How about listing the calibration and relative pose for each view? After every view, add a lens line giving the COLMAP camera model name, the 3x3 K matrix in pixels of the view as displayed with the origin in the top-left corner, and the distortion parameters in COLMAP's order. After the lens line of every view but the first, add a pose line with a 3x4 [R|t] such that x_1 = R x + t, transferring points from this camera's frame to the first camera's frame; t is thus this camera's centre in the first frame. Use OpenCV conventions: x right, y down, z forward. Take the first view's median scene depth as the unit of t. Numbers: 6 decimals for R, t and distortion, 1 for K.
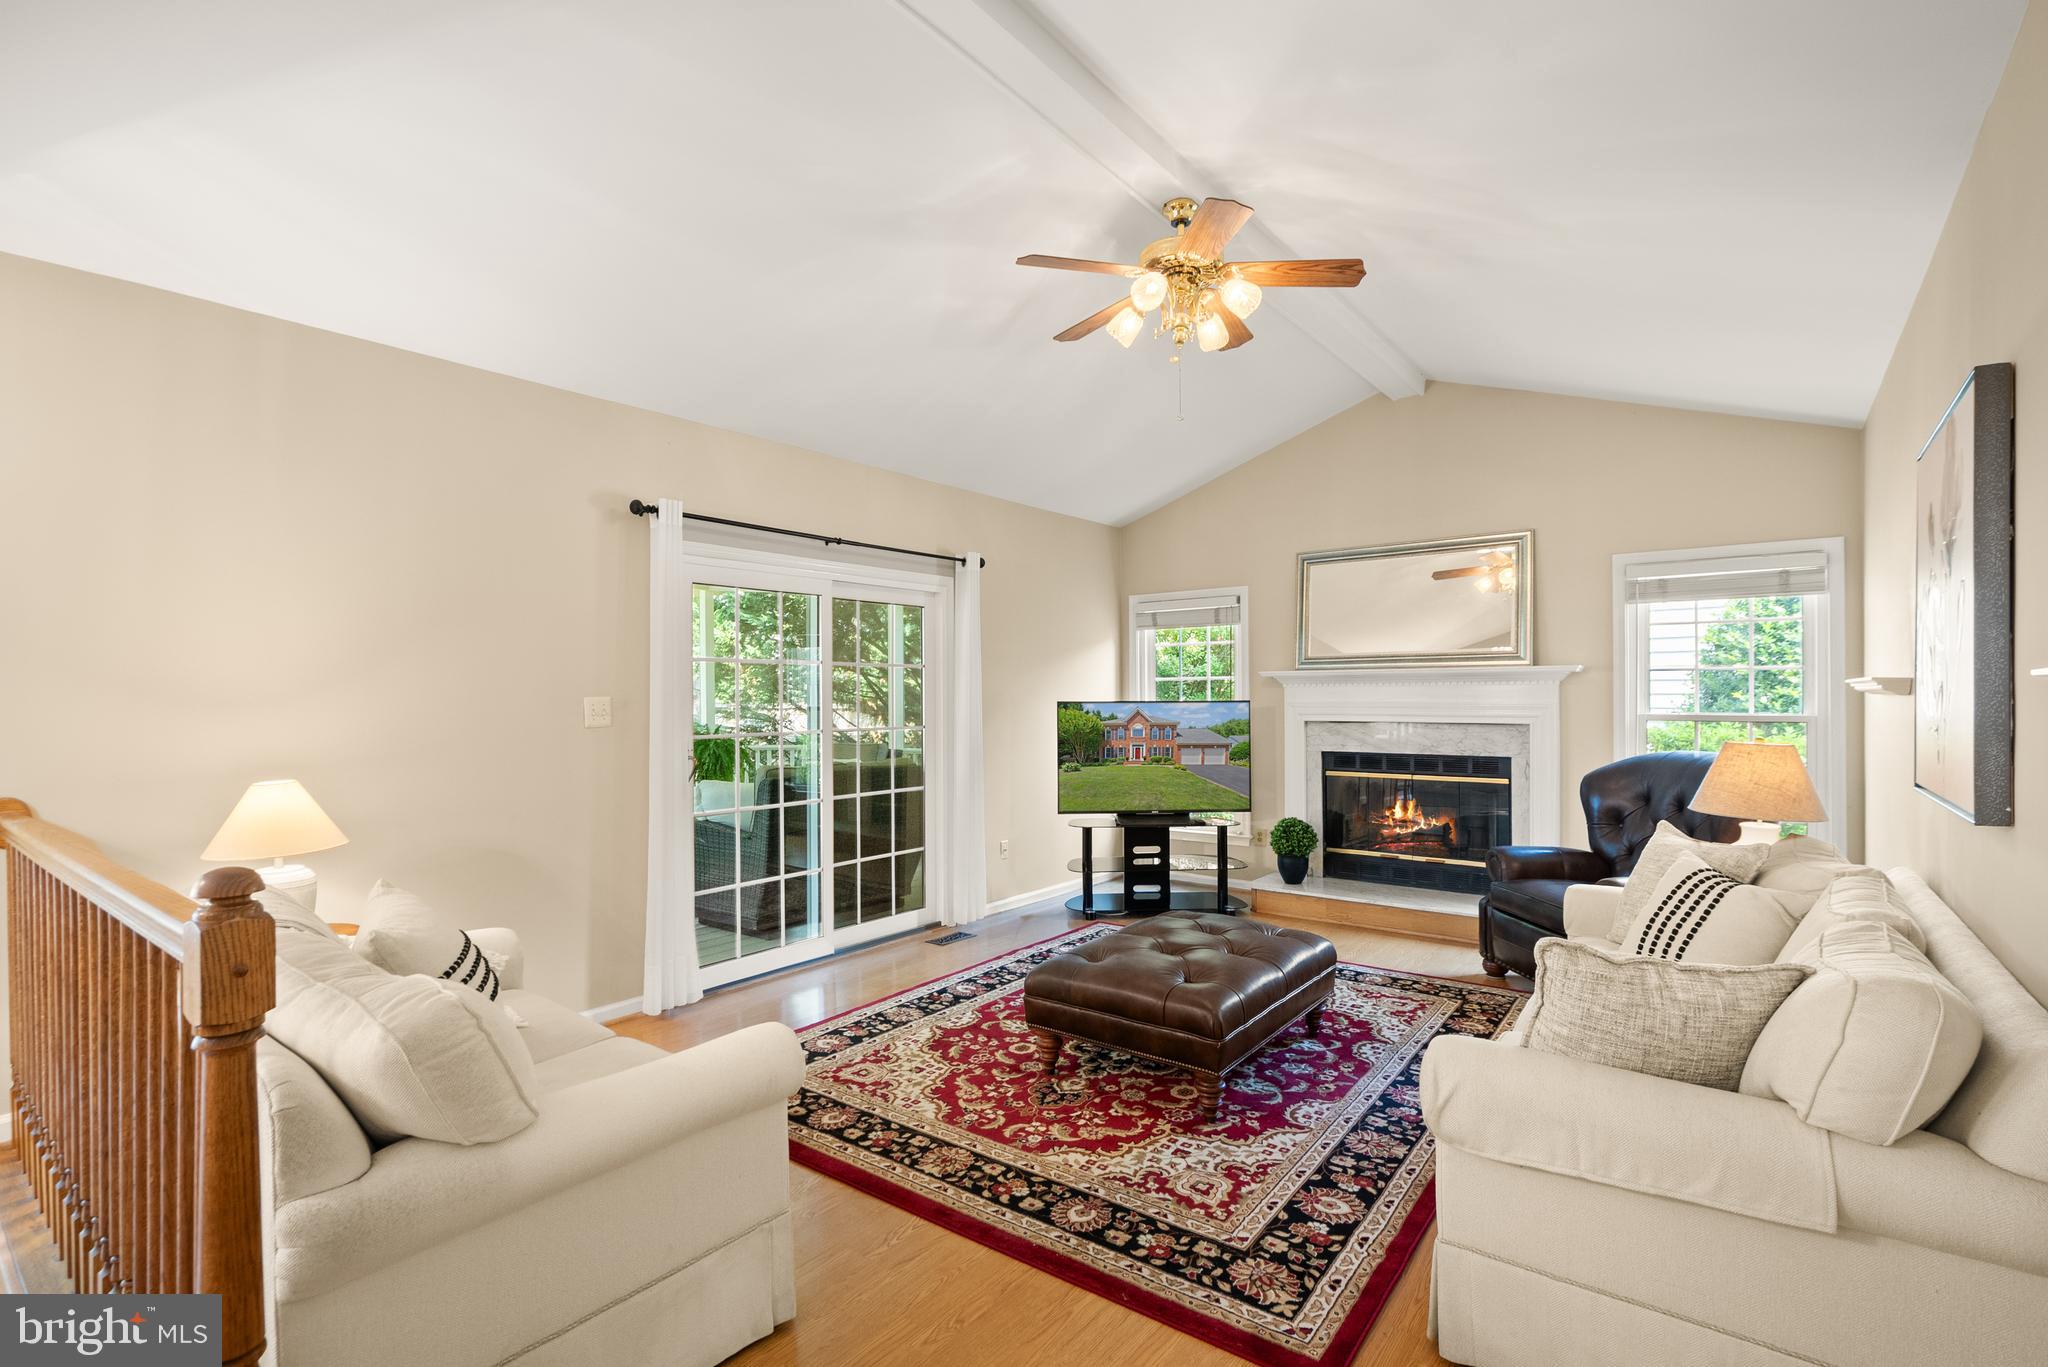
lens RADIAL K [[939.4, 0, 1024.0], [0, 939.4, 683.5], [0, 0, 1]] dist [0.000445, 0.000409]
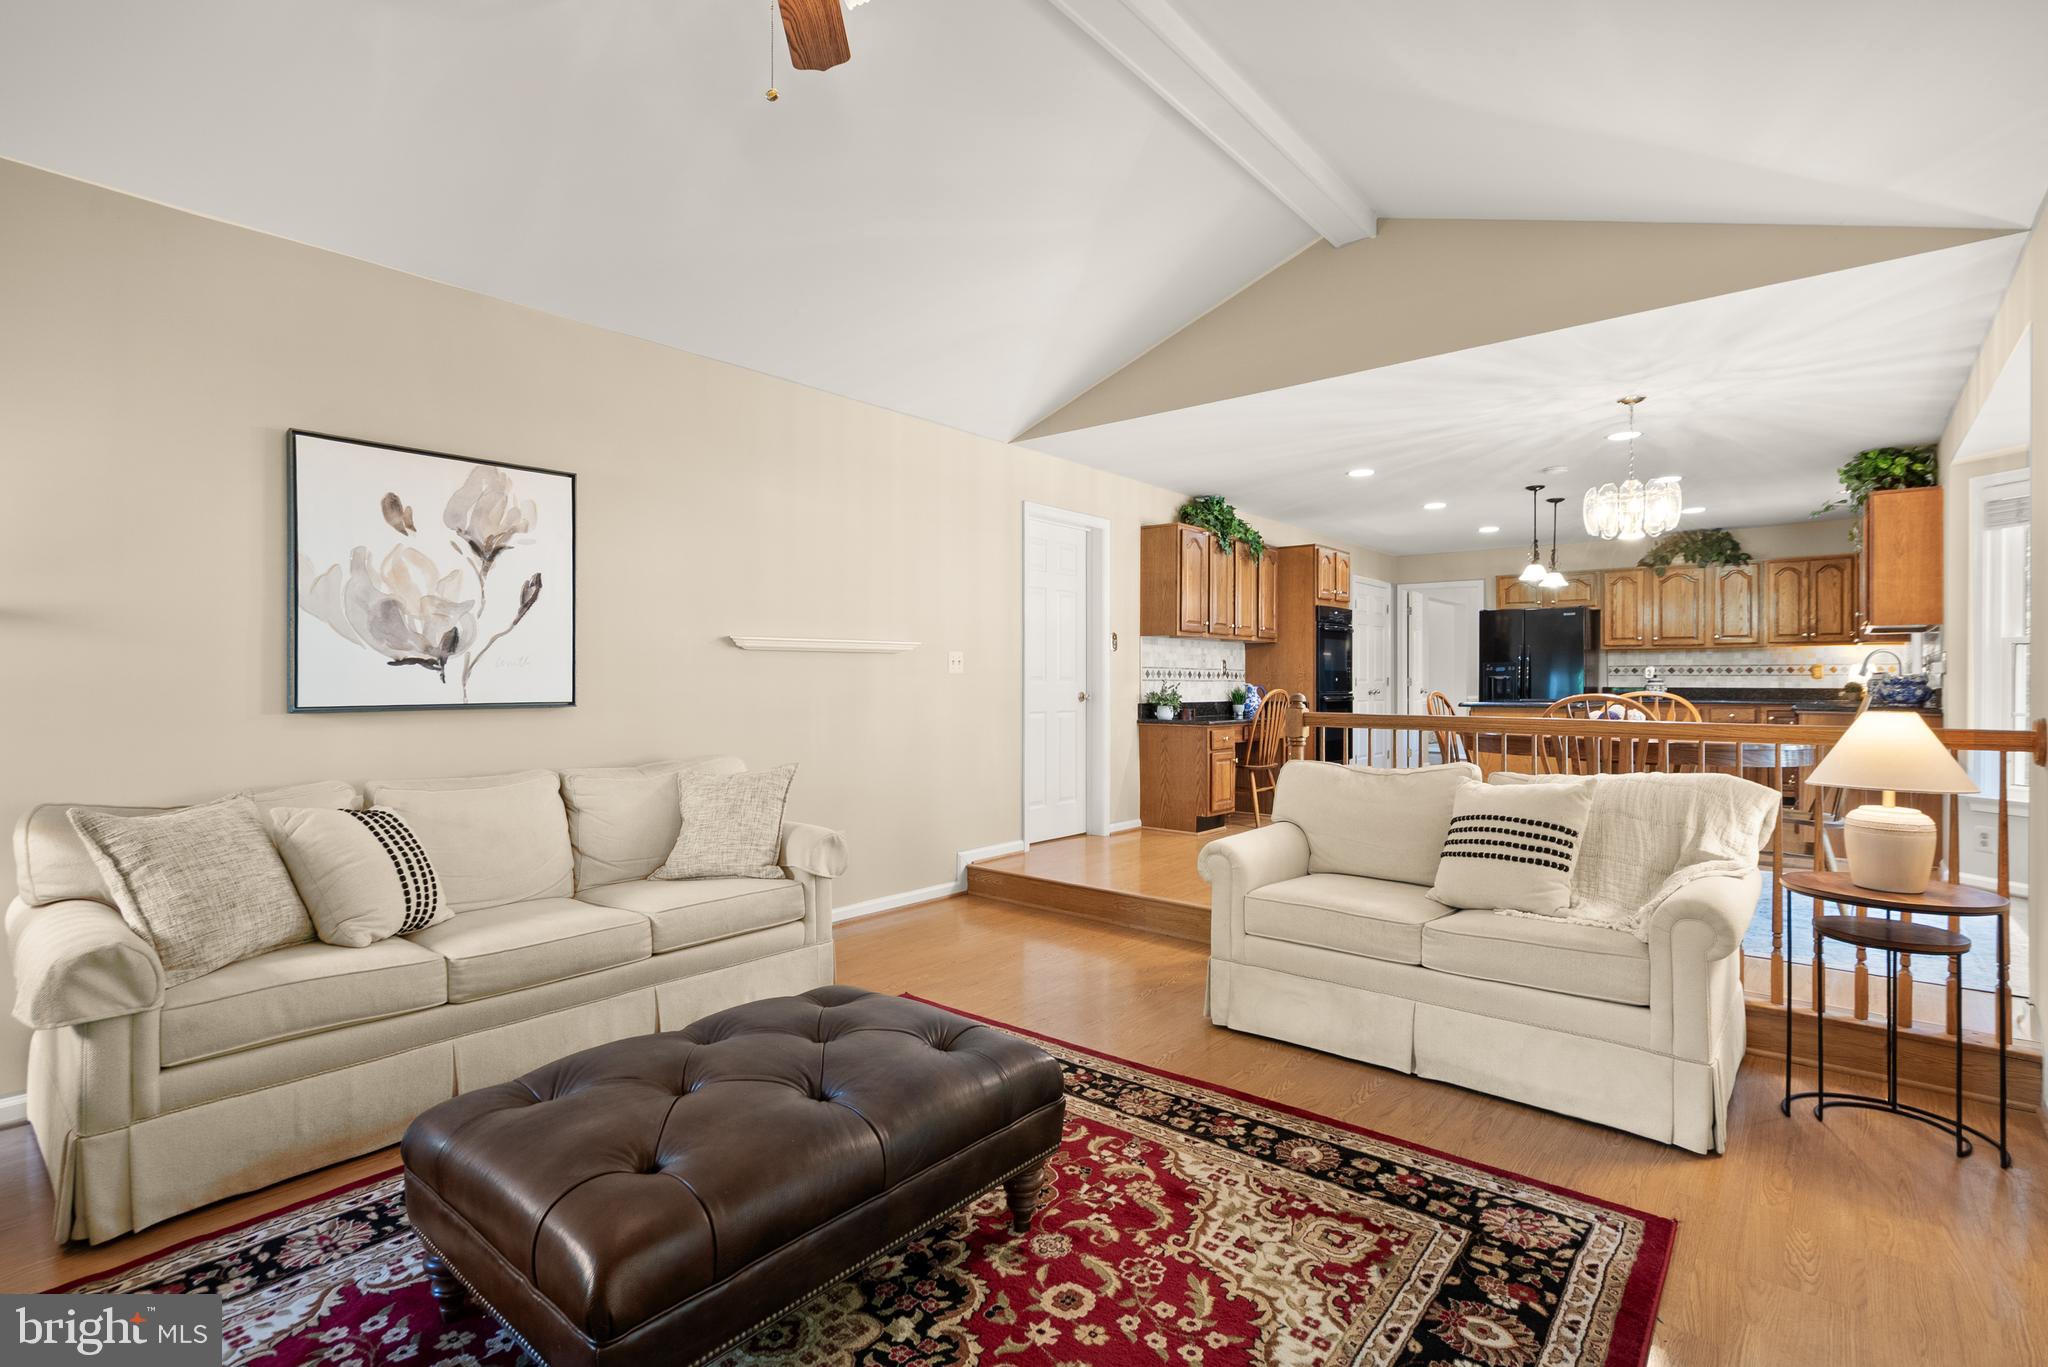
lens RADIAL K [[950.8, 0, 1024.0], [0, 950.8, 683.5], [0, 0, 1]] dist [-0.001275, 0.000061]
pose [[-0.999197, 0.004849, 0.039760, 0.000031], [0.004434, 0.999935, -0.010505, 0.065739], [-0.039808, -0.010320, -0.999154, 1.533004]]
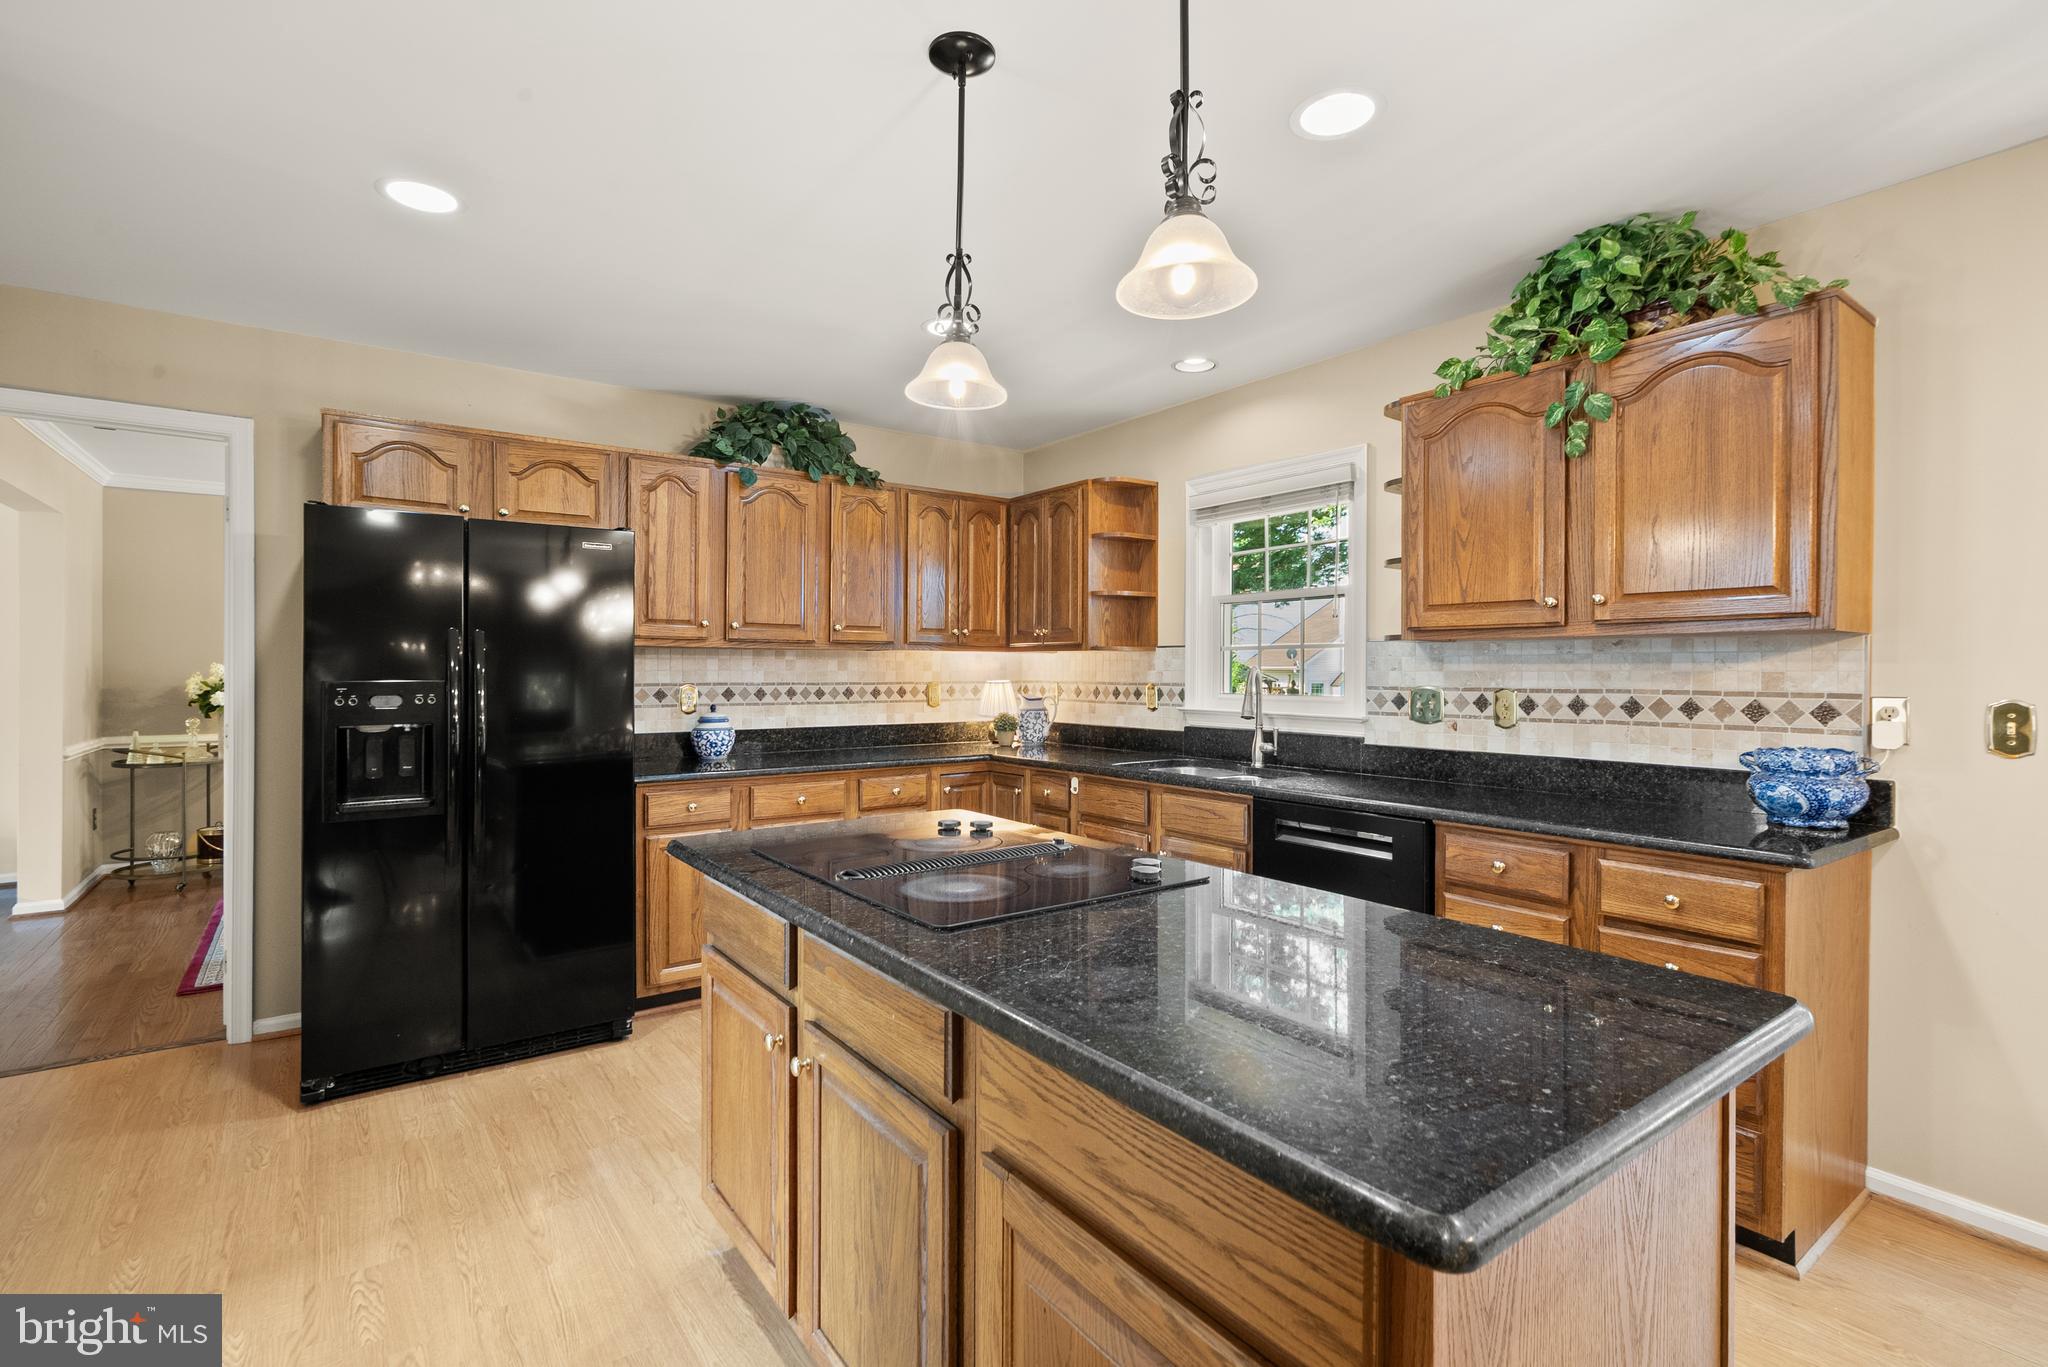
lens RADIAL K [[950.5, 0, 1021.2], [0, 950.5, 666.8], [0, 0, 1]] dist [-0.001581, 0.001068]
pose [[-0.277870, 0.005762, -0.960601, -0.587593], [0.008067, 0.999961, 0.003665, -0.023973], [0.960585, -0.006730, -0.277906, -0.398554]]
